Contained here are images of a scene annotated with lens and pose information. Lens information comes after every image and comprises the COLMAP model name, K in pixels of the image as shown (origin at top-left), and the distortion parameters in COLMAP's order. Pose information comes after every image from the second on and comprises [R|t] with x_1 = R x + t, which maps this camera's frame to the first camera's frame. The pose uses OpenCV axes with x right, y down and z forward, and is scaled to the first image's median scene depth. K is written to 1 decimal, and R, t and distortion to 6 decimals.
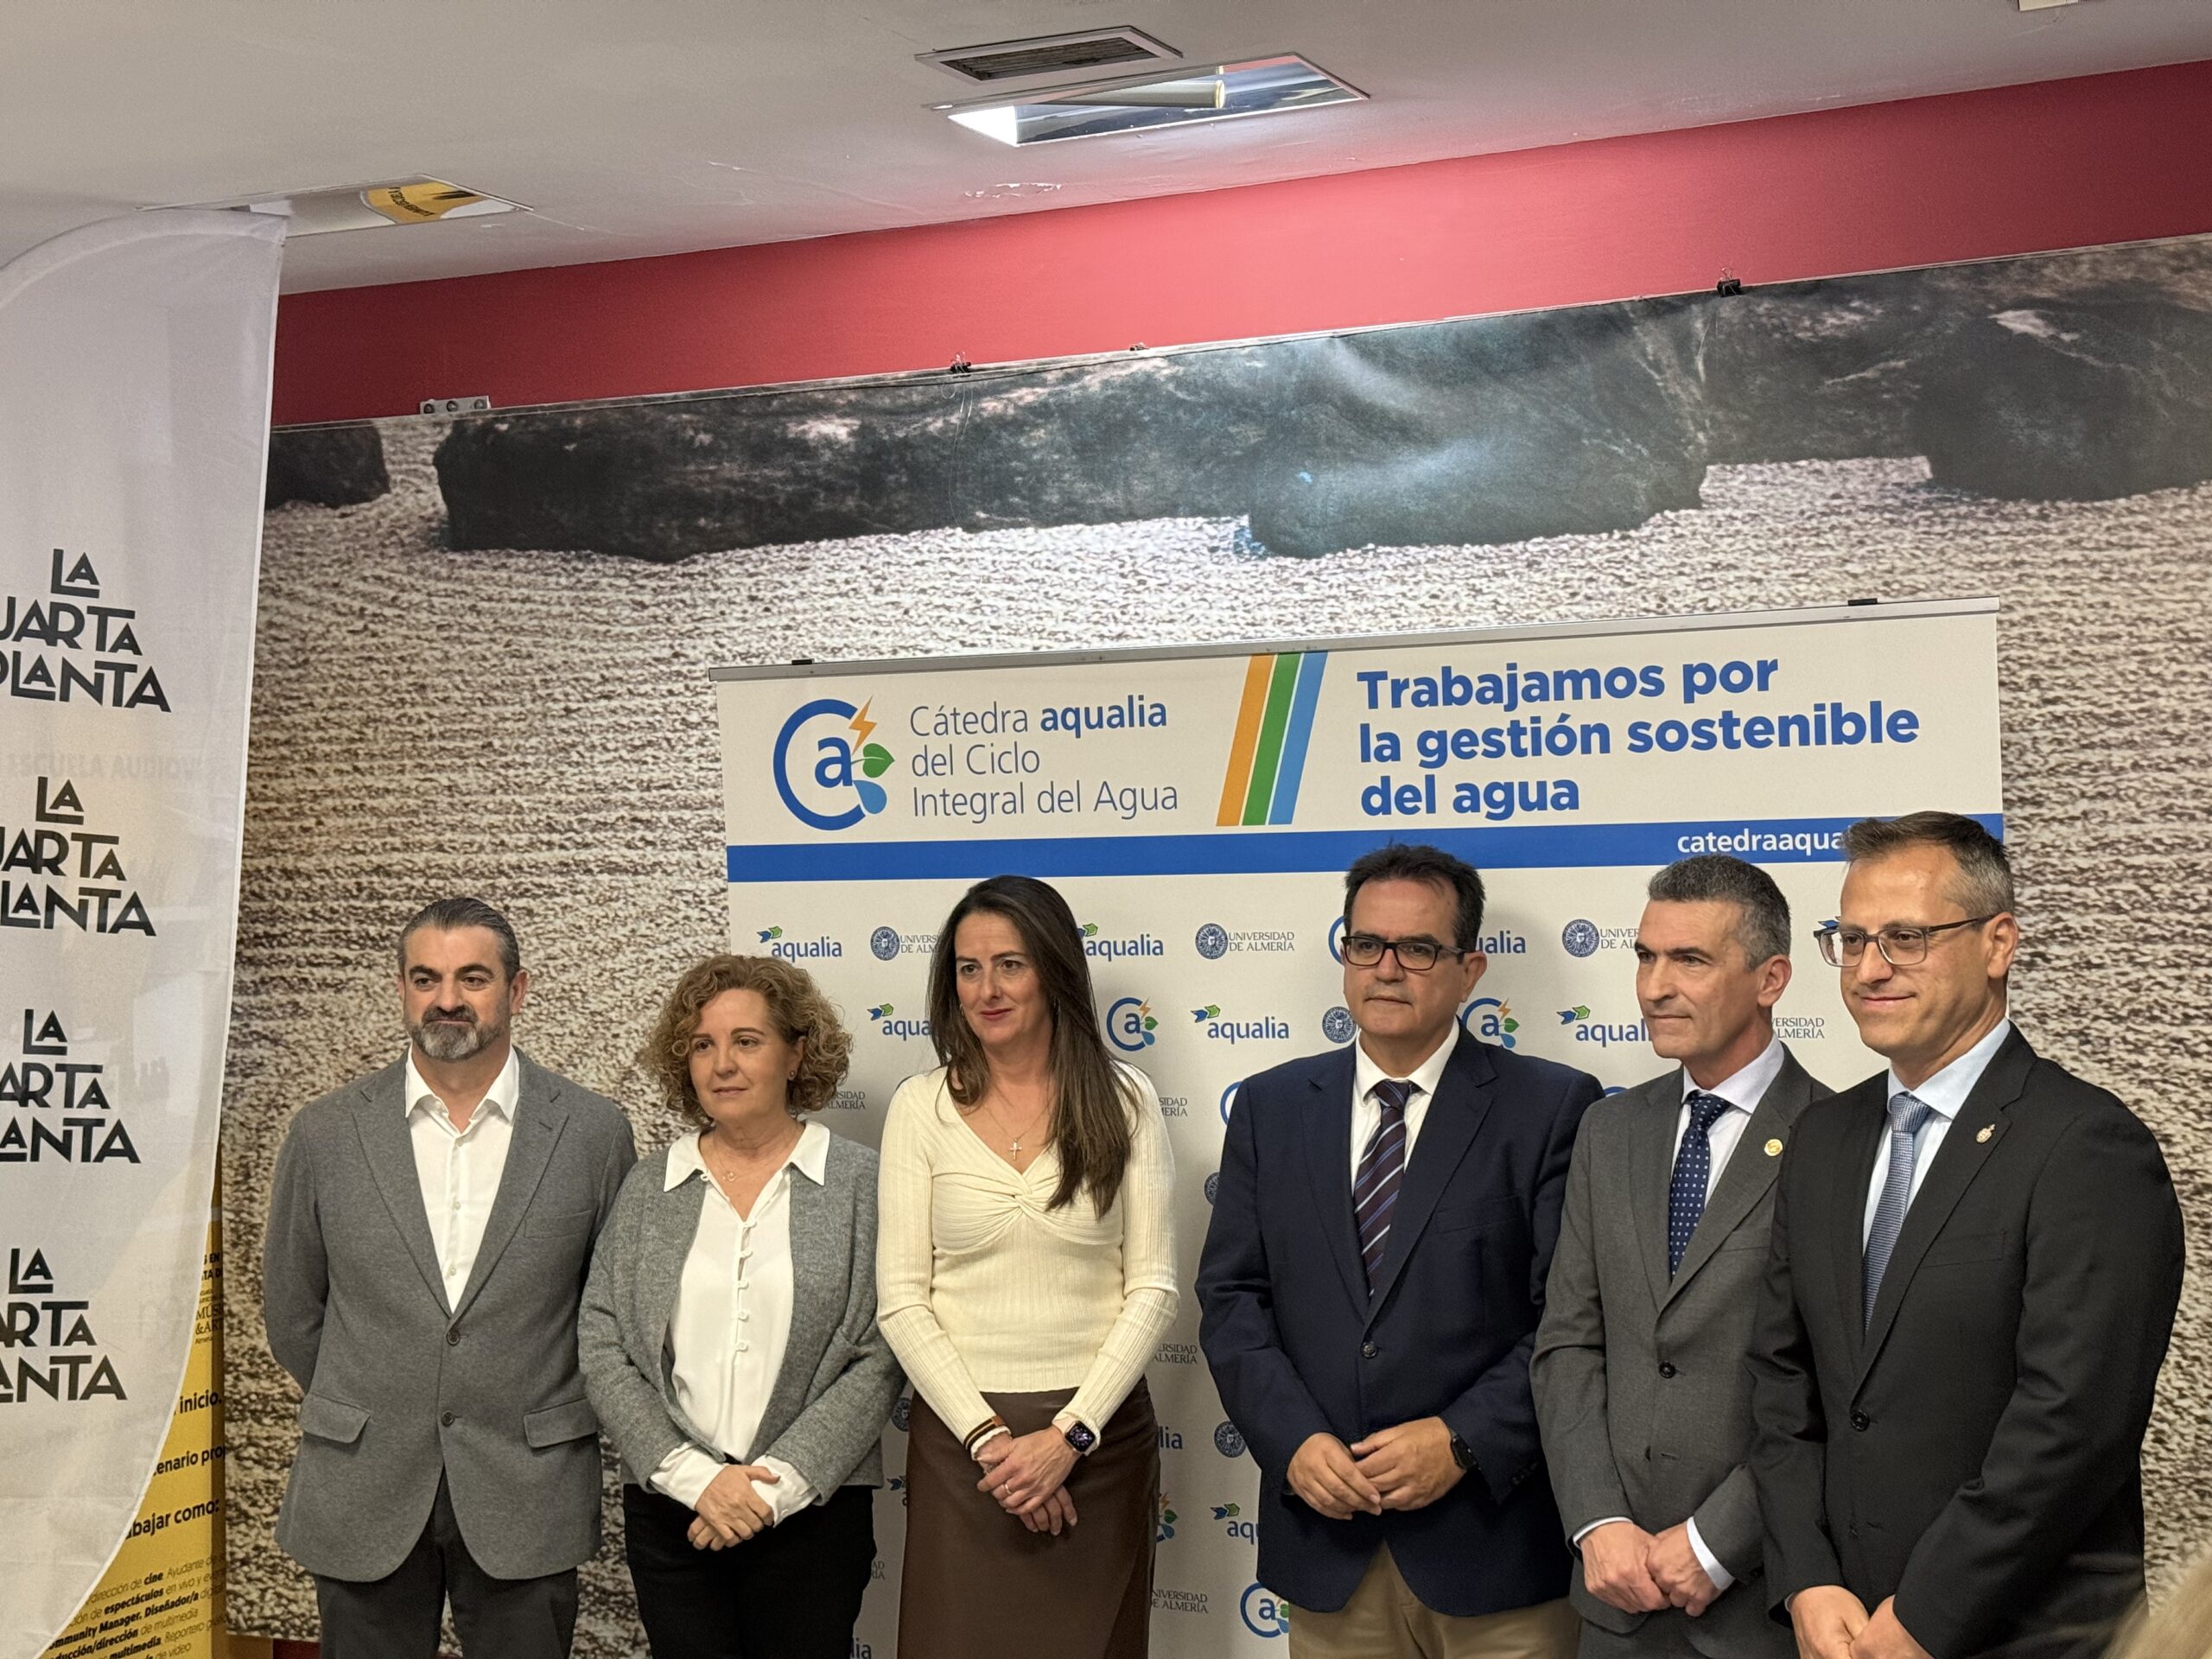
lens RADIAL K [[3069.9, 0, 1097.0], [0, 3069.9, 832.2], [0, 0, 1]] dist [0.130966, 0.000000]
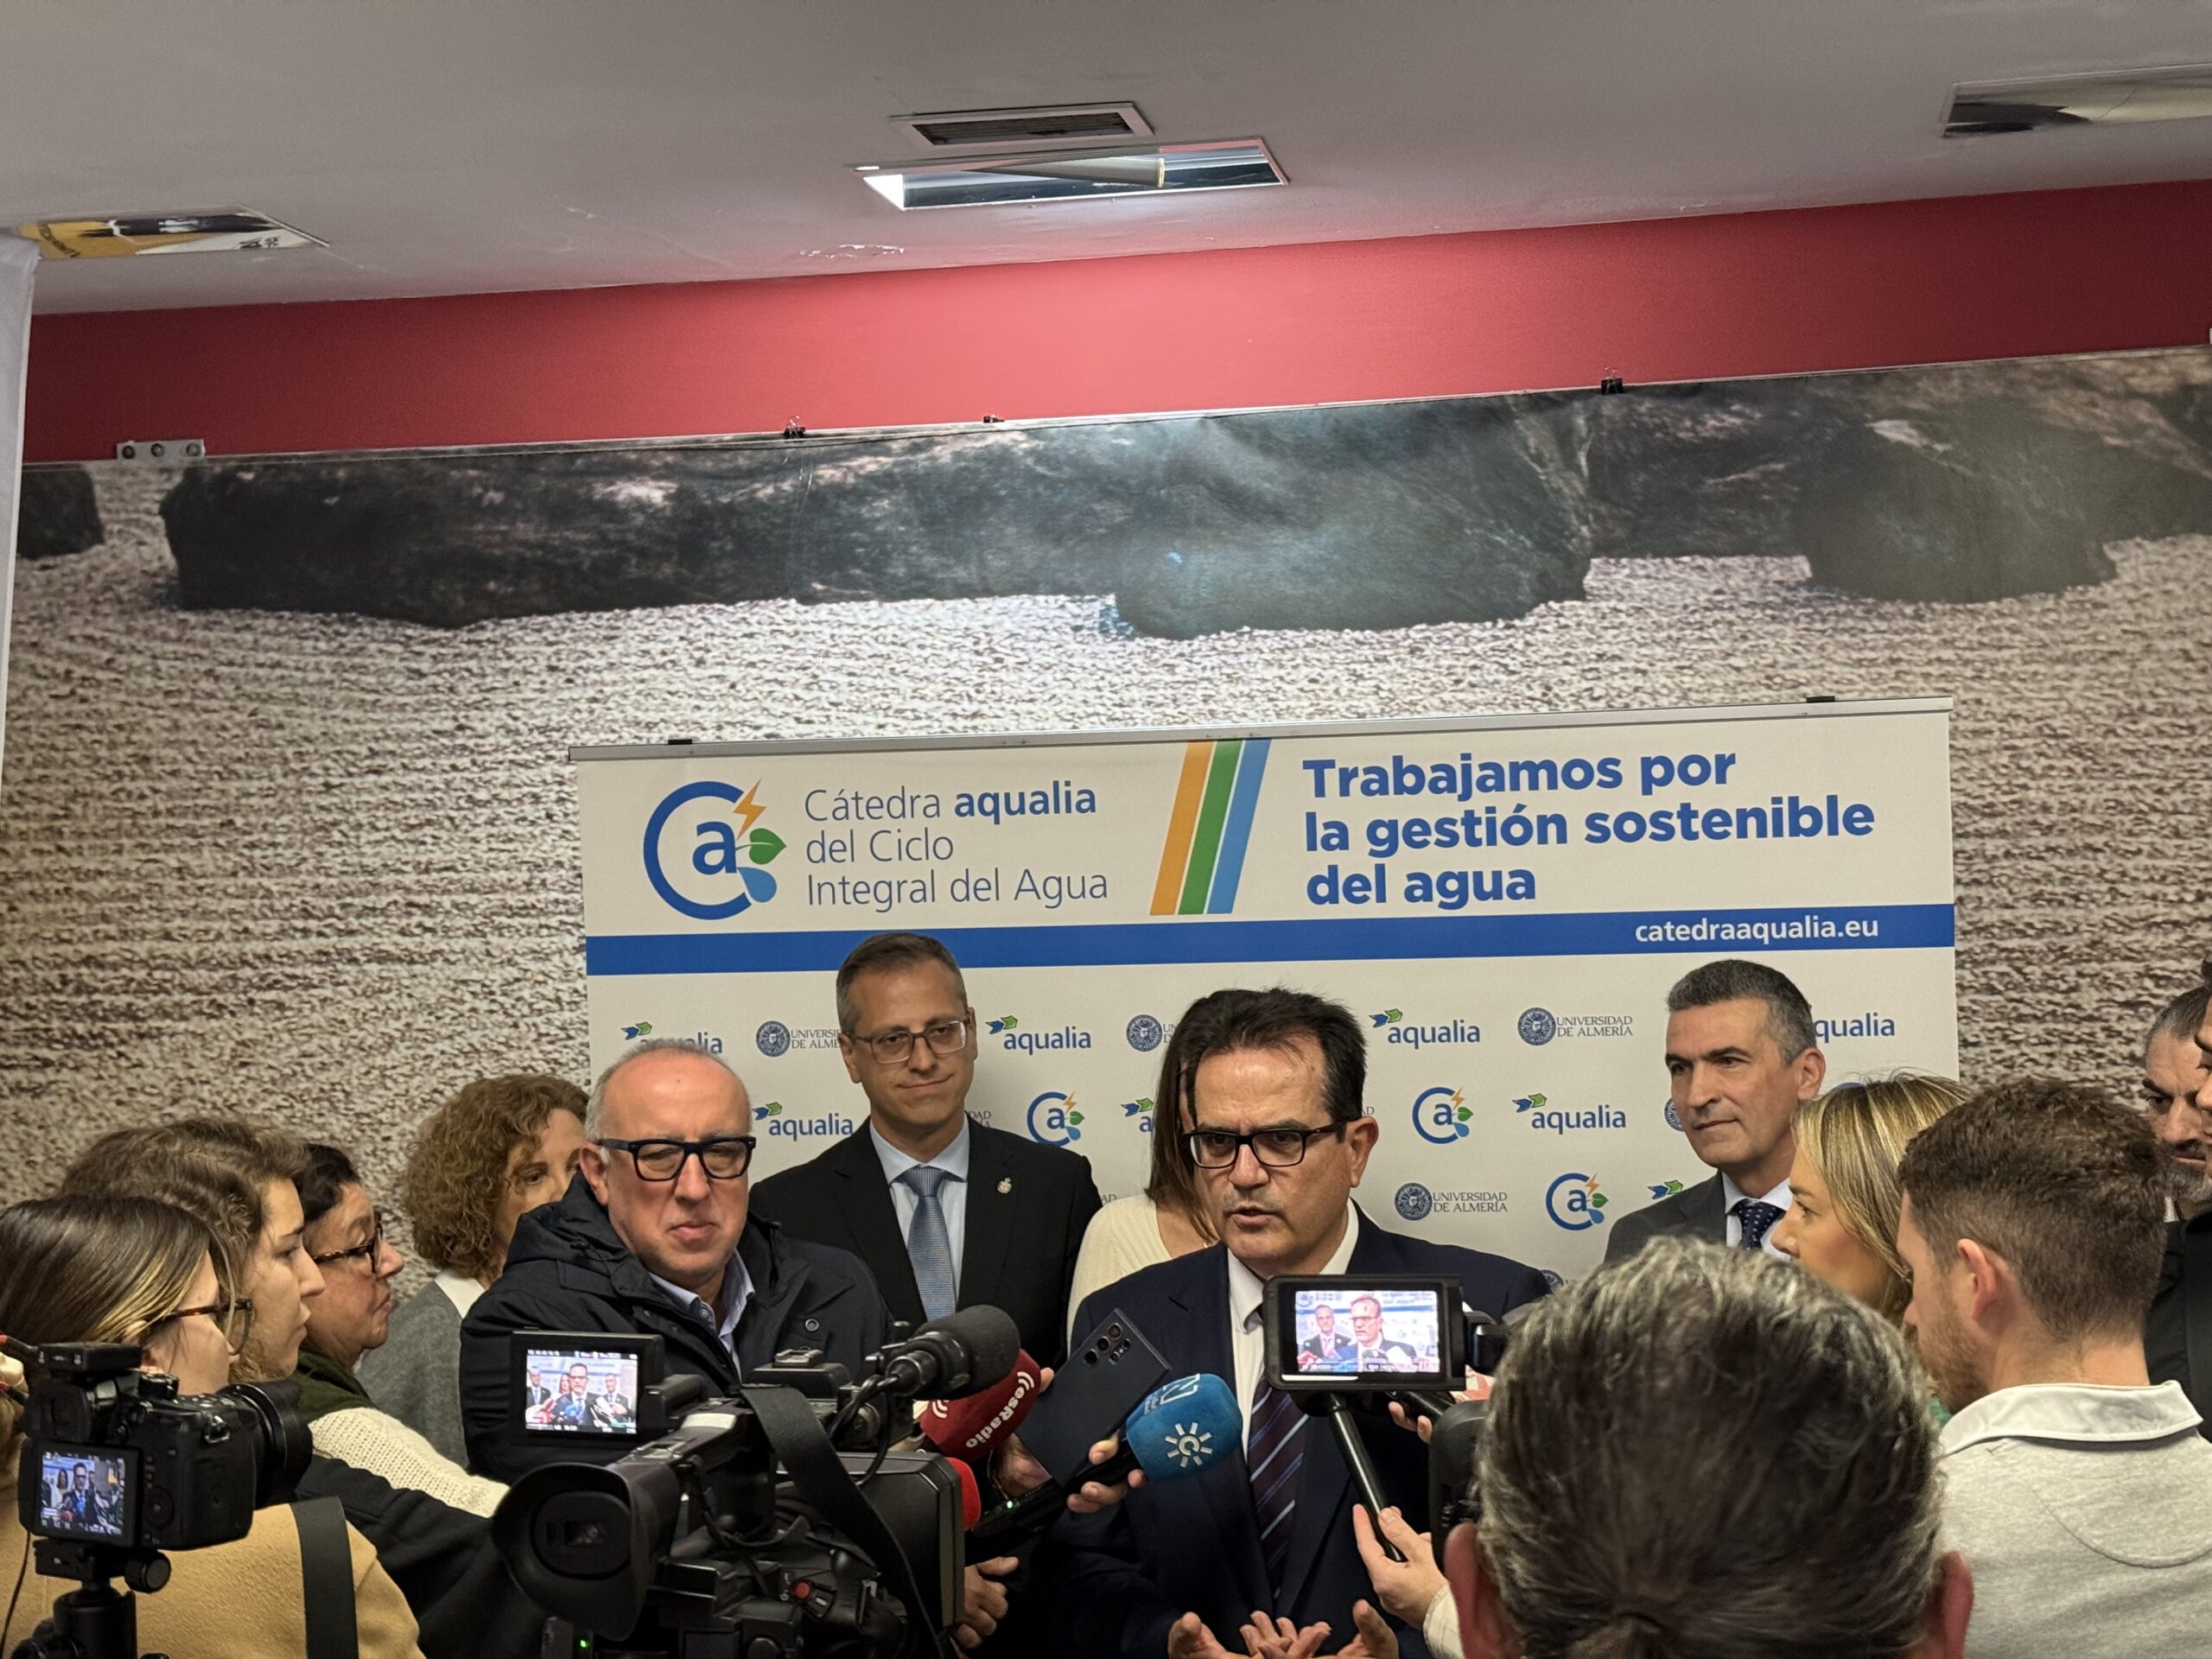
lens RADIAL K [[3069.9, 0, 1100.2], [0, 3069.9, 844.9], [0, 0, 1]] dist [0.130966, 0.000000]
pose [[0.967021, -0.001272, 0.254695, -0.216908], [0.003584, 0.999956, -0.008613, -0.015401], [-0.254673, 0.009242, 0.966983, 0.054965]]
